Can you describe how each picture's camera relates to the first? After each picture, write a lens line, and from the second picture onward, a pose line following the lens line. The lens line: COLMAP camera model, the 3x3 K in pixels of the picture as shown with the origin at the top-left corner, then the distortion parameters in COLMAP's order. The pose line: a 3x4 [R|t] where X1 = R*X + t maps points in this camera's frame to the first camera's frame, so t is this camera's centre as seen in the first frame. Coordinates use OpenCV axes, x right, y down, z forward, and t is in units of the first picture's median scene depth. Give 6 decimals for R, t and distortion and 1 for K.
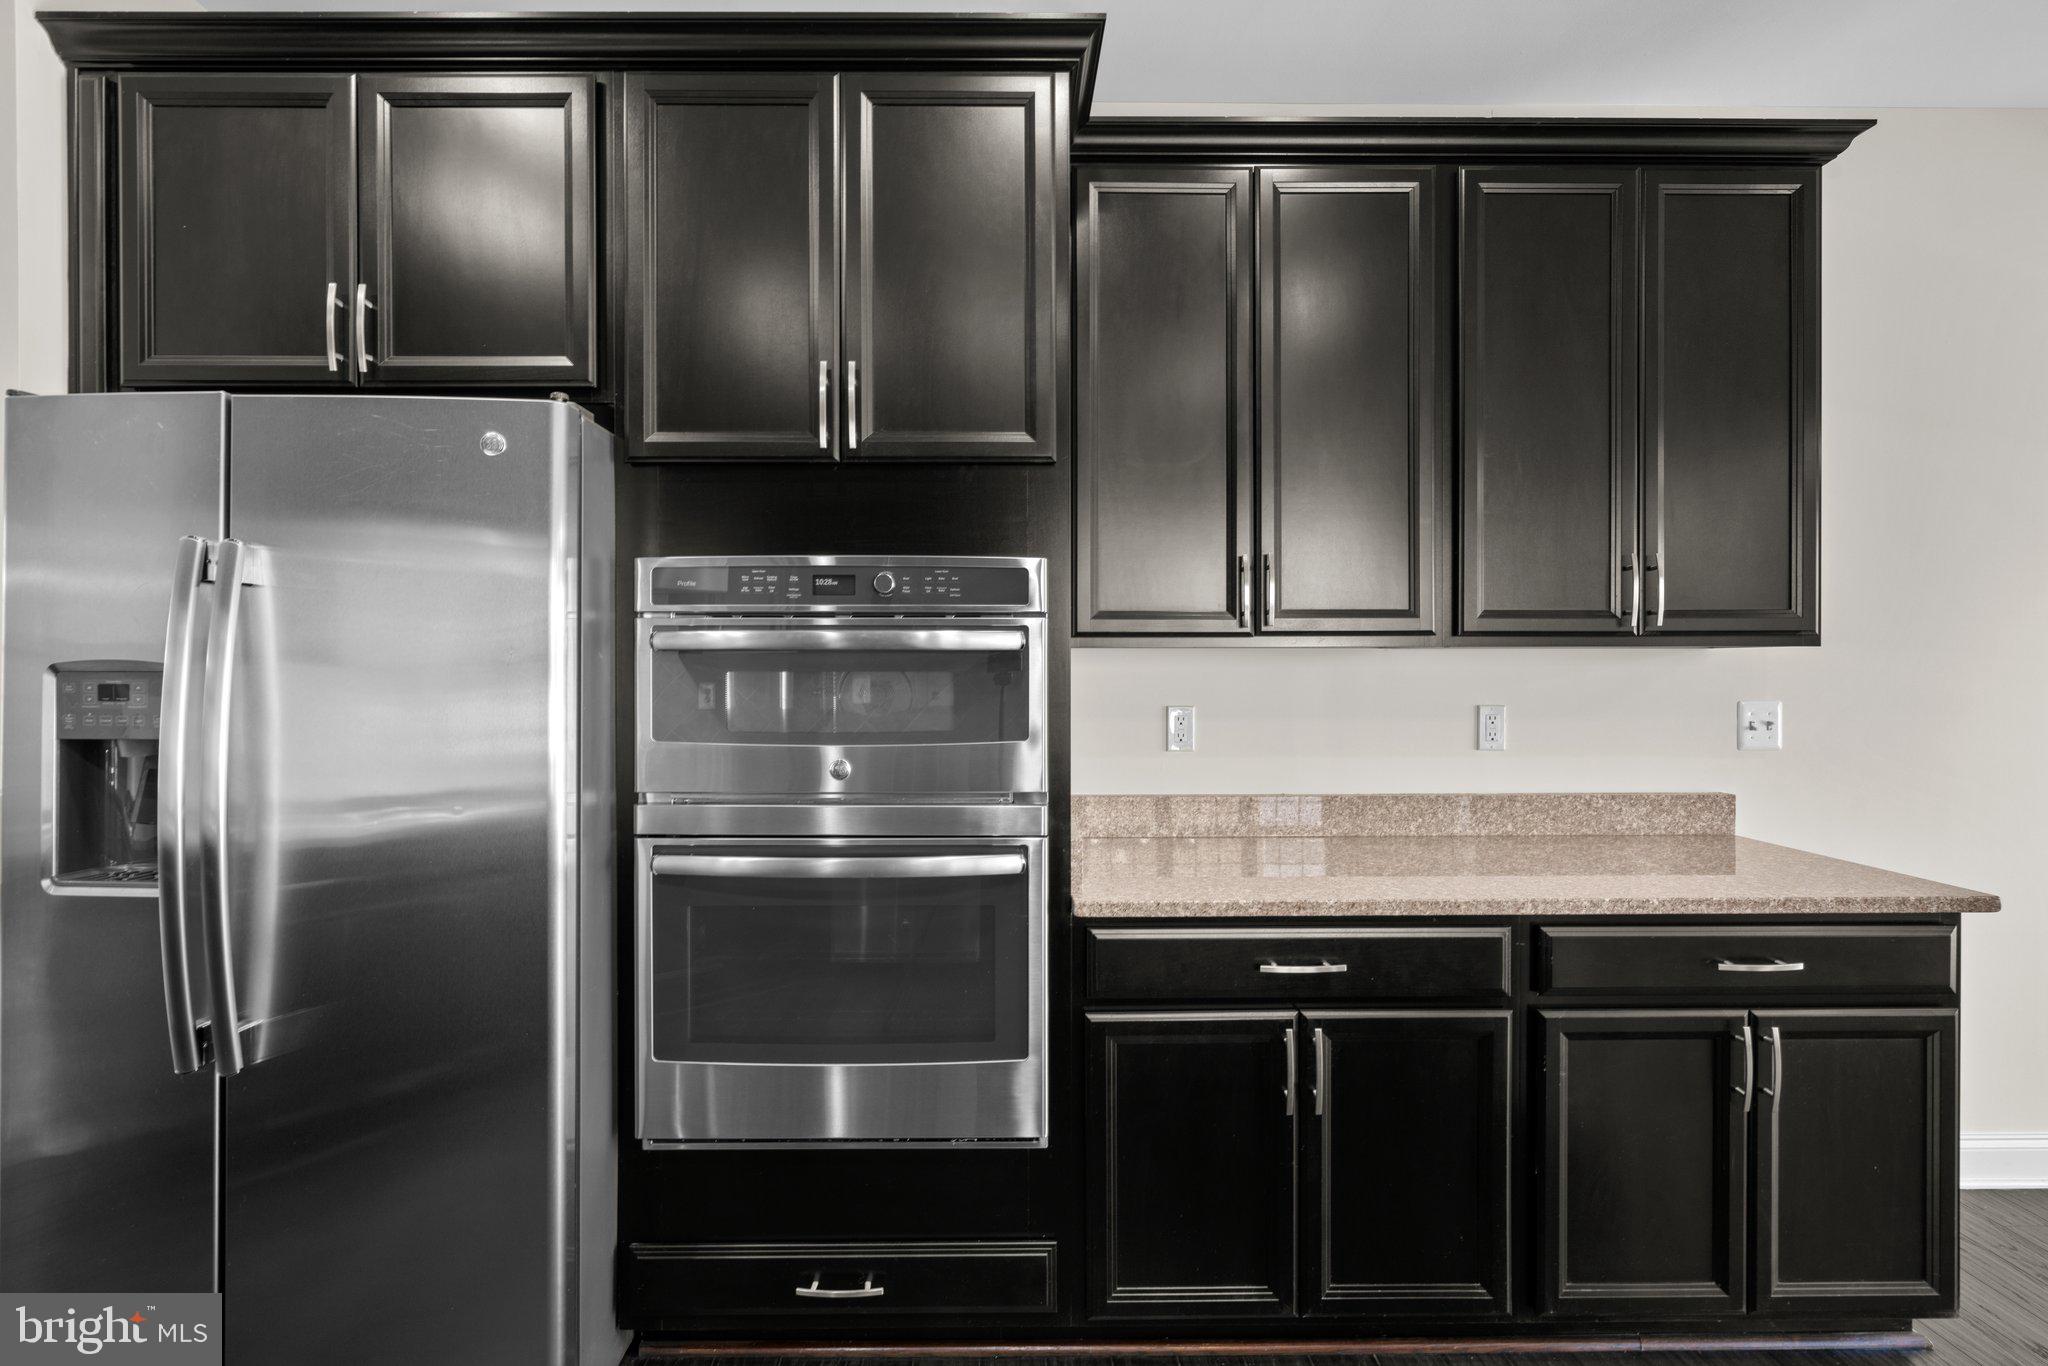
lens RADIAL K [[937.1, 0, 1005.3], [0, 937.1, 666.7], [0, 0, 1]] dist [0.001085, 0.000950]
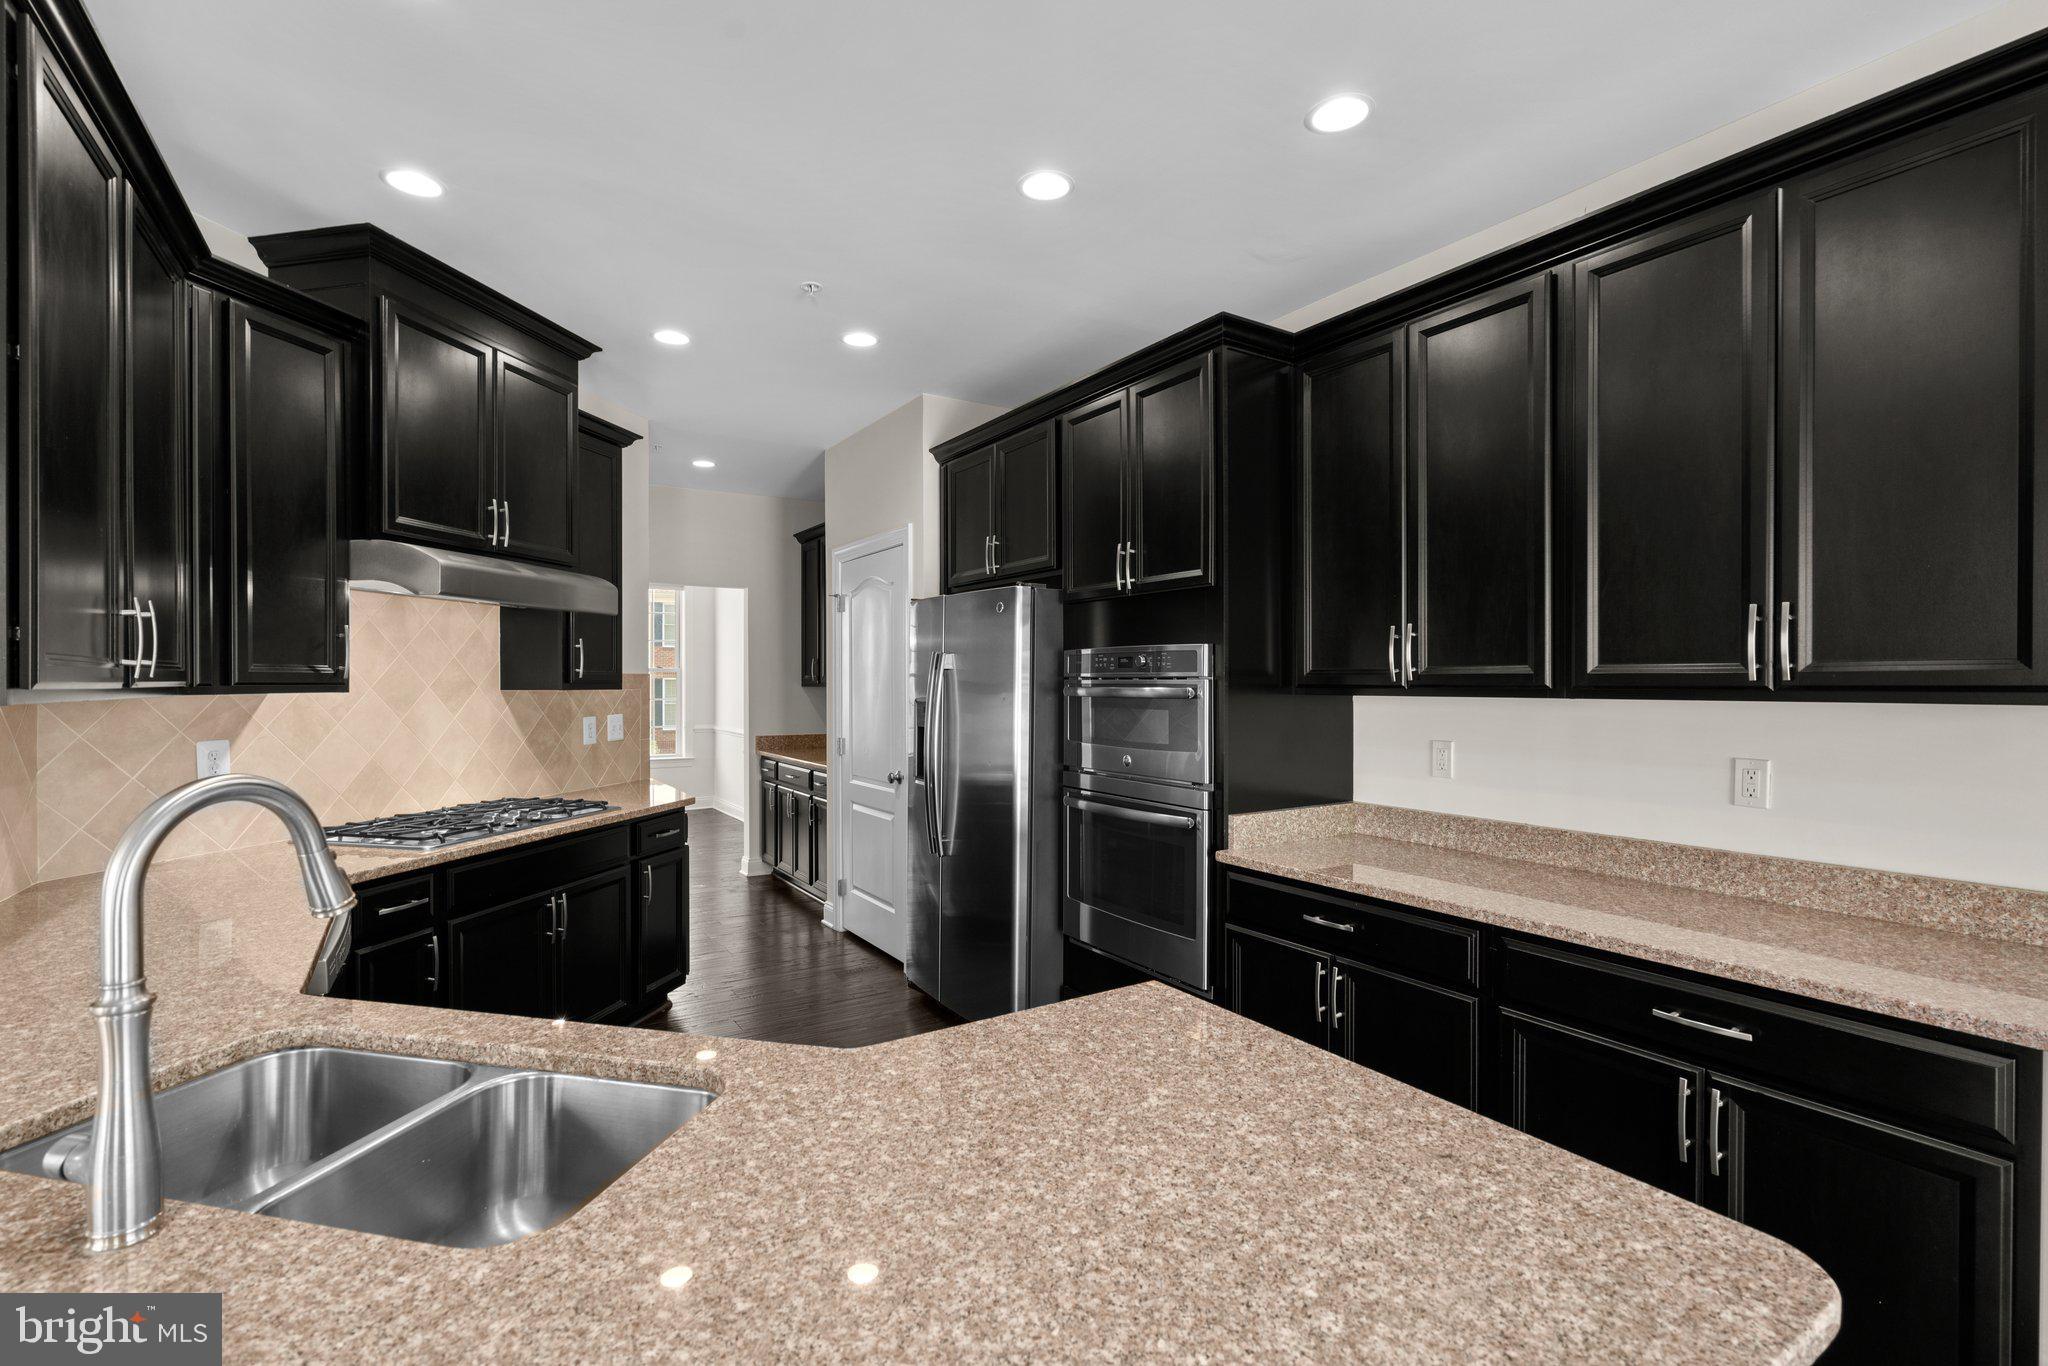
lens RADIAL K [[924.2, 0, 1010.5], [0, 924.2, 689.4], [0, 0, 1]] dist [-0.006953, 0.002584]
pose [[0.518142, 0.010217, -0.855234, 0.936663], [-0.003401, 0.999945, 0.009886, -0.035730], [0.855288, -0.002213, 0.518149, -0.109432]]
